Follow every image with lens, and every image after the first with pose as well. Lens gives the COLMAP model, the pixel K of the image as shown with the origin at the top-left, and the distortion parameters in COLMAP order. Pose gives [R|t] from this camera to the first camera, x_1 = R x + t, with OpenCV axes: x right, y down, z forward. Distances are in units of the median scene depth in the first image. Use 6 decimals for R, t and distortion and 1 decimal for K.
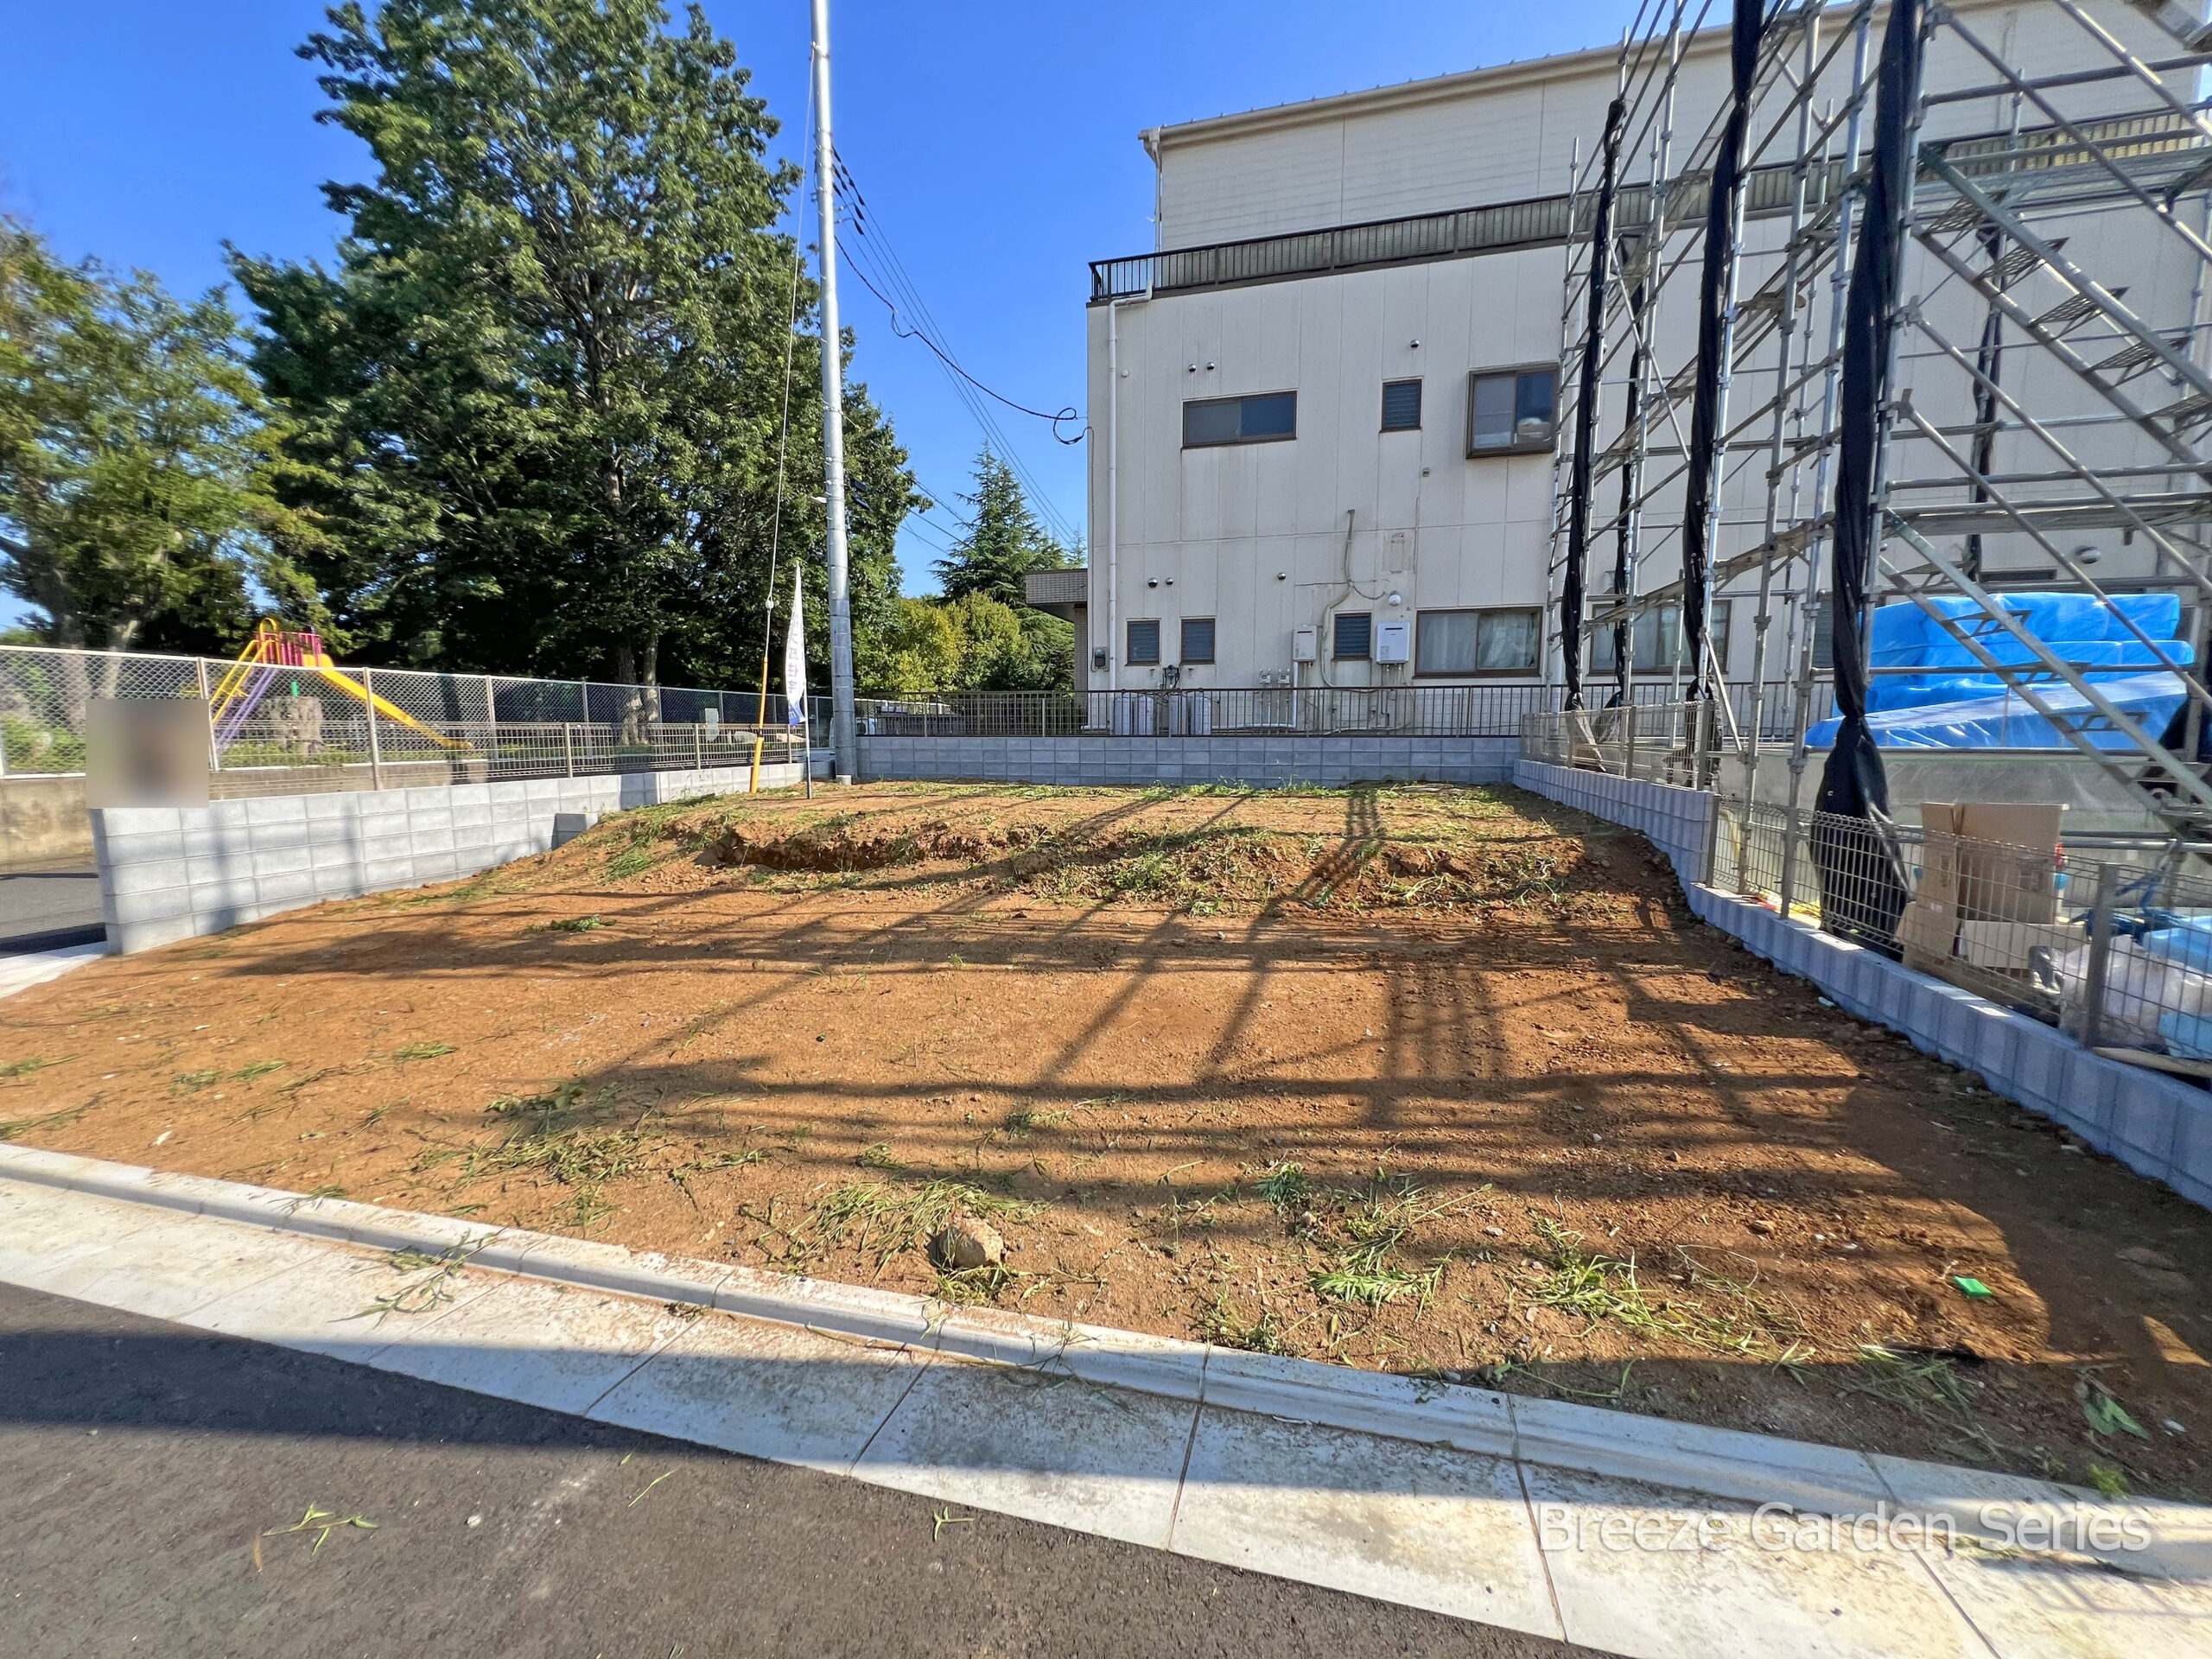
lens RADIAL K [[881.3, 0, 1099.4], [0, 881.3, 834.4], [0, 0, 1]] dist [-0.003578, 0.000938]
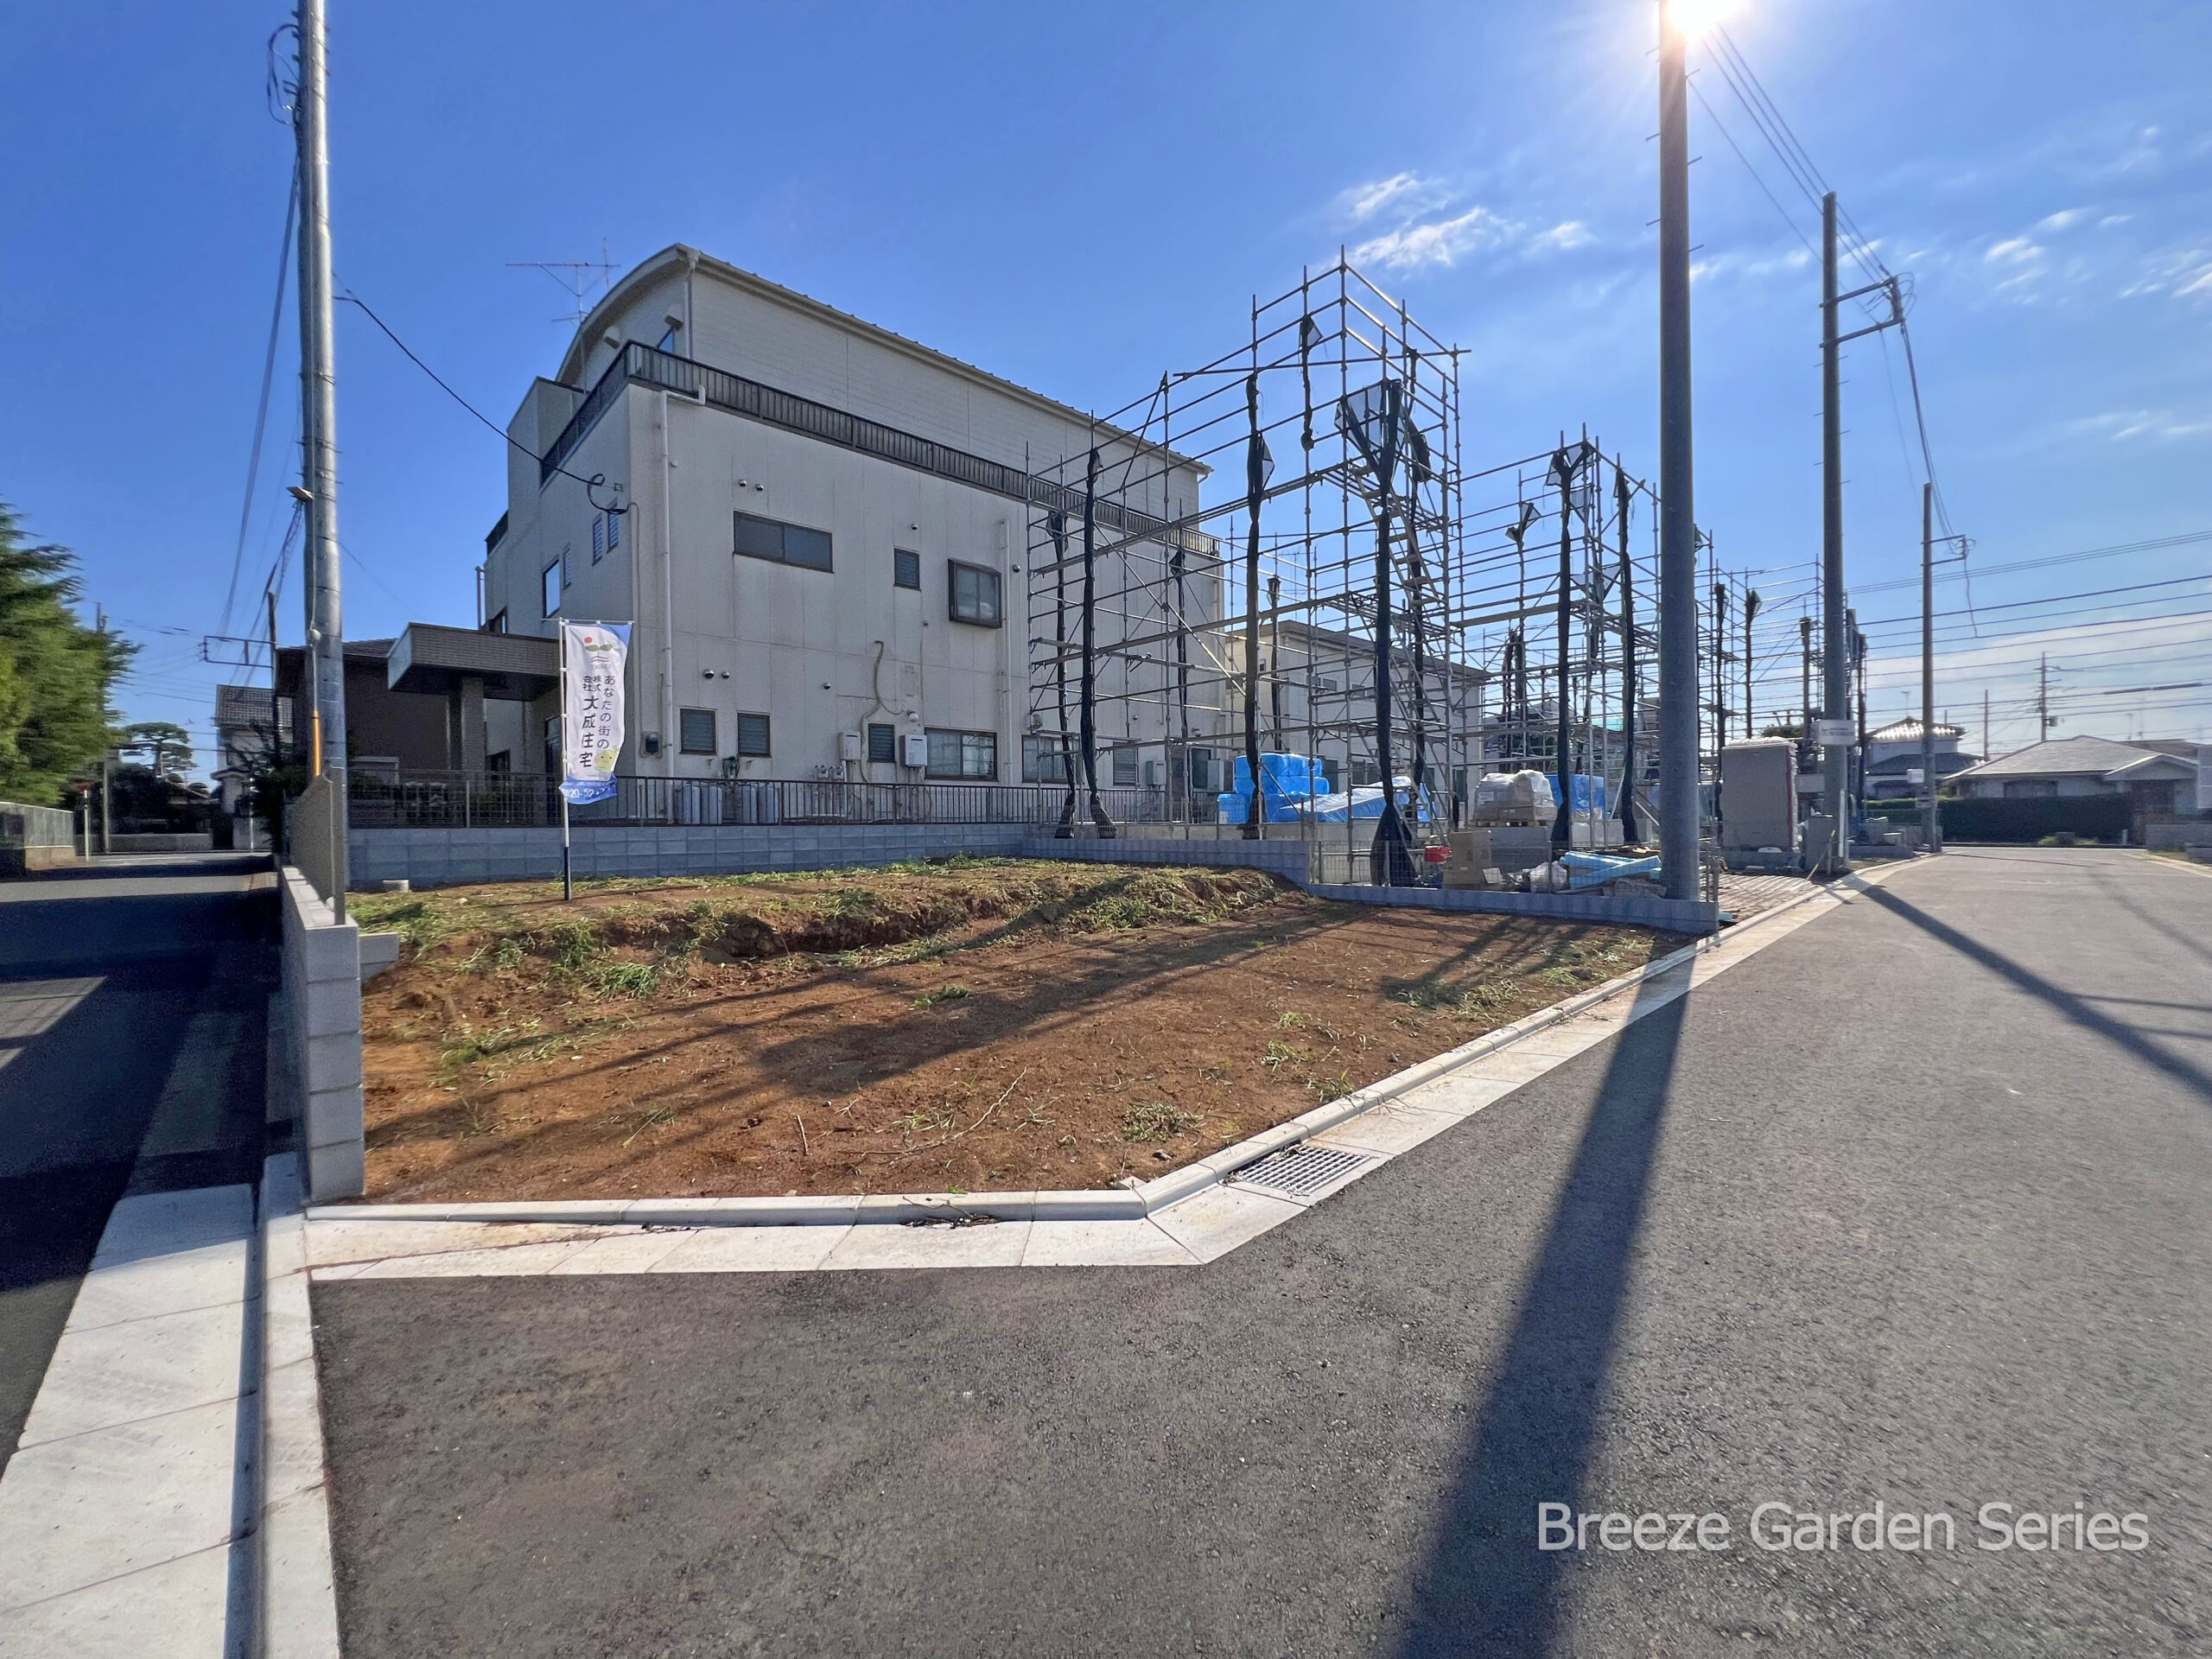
lens RADIAL K [[881.3, 0, 1094.1], [0, 881.3, 838.5], [0, 0, 1]] dist [-0.003578, 0.000938]
pose [[0.527995, -0.016998, 0.849078, -0.598885], [0.110738, 0.992642, -0.048989, -0.002381], [-0.841997, 0.119891, 0.525992, 0.135241]]
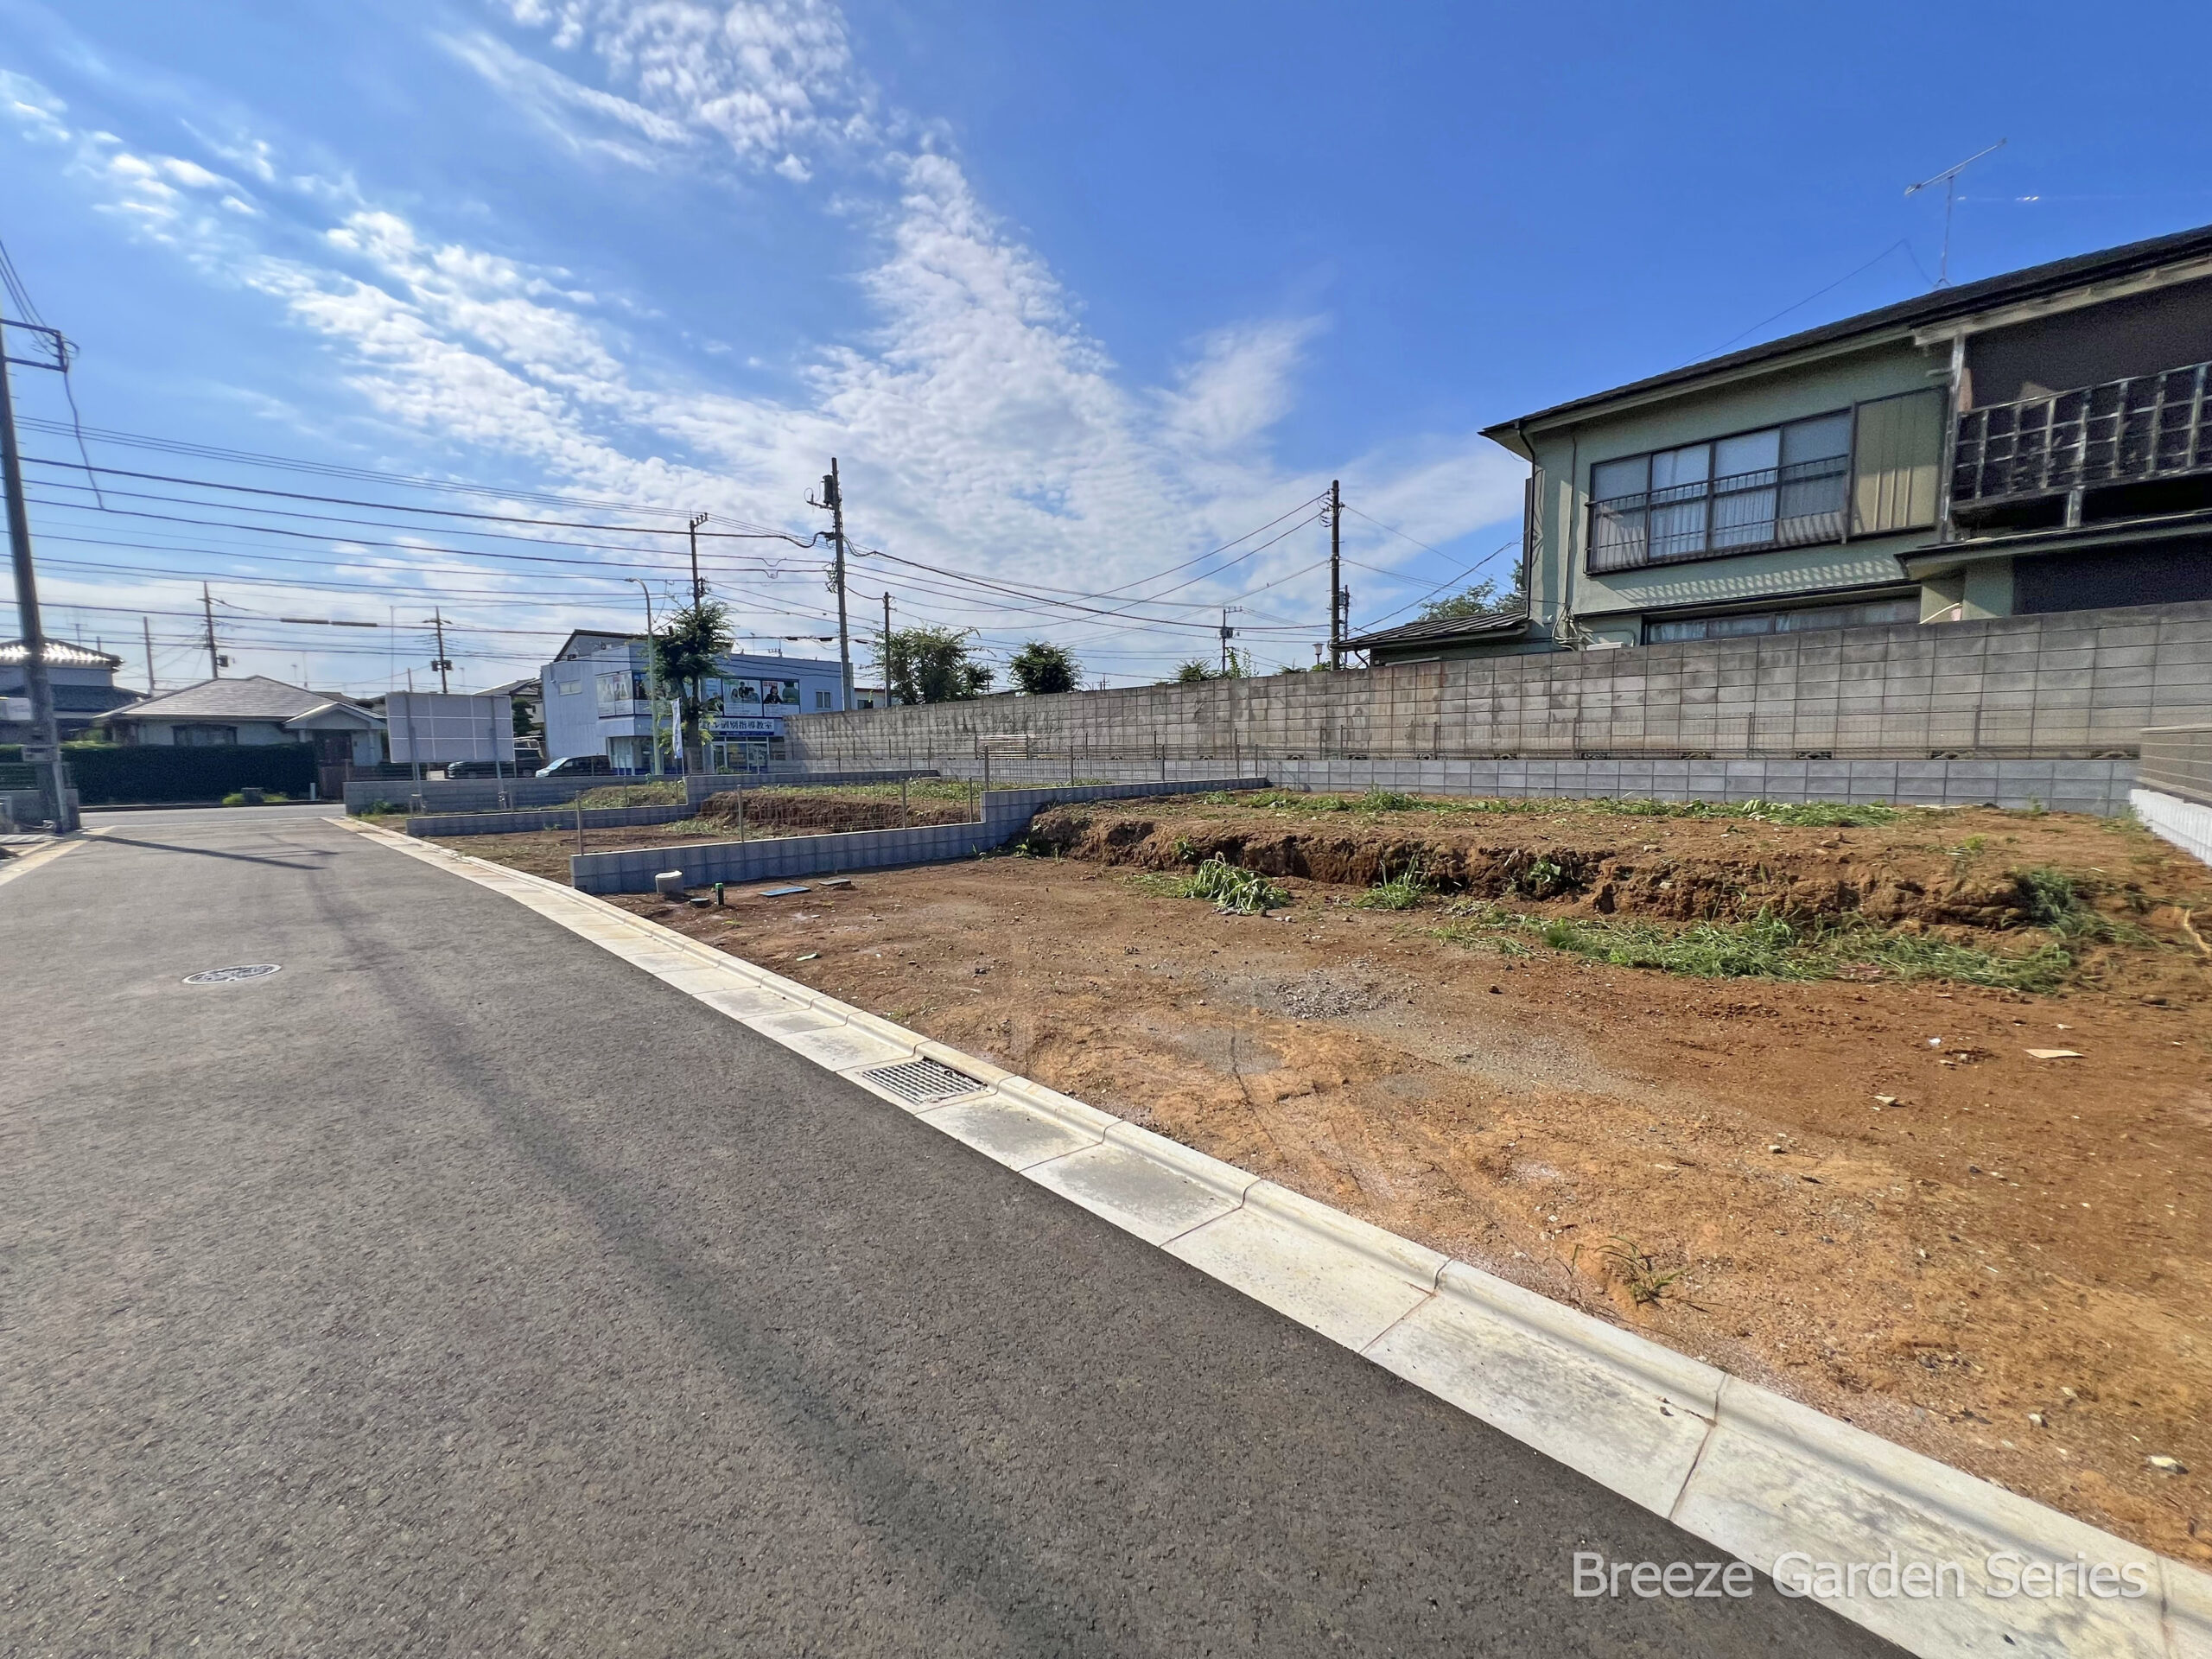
lens RADIAL K [[881.3, 0, 1100.5], [0, 881.3, 835.2], [0, 0, 1]] dist [-0.003578, 0.000938]
pose [[-0.866774, -0.036722, 0.497348, 0.238624], [0.071790, 0.977710, 0.197304, 0.004756], [-0.493507, 0.206723, -0.844817, -0.097822]]
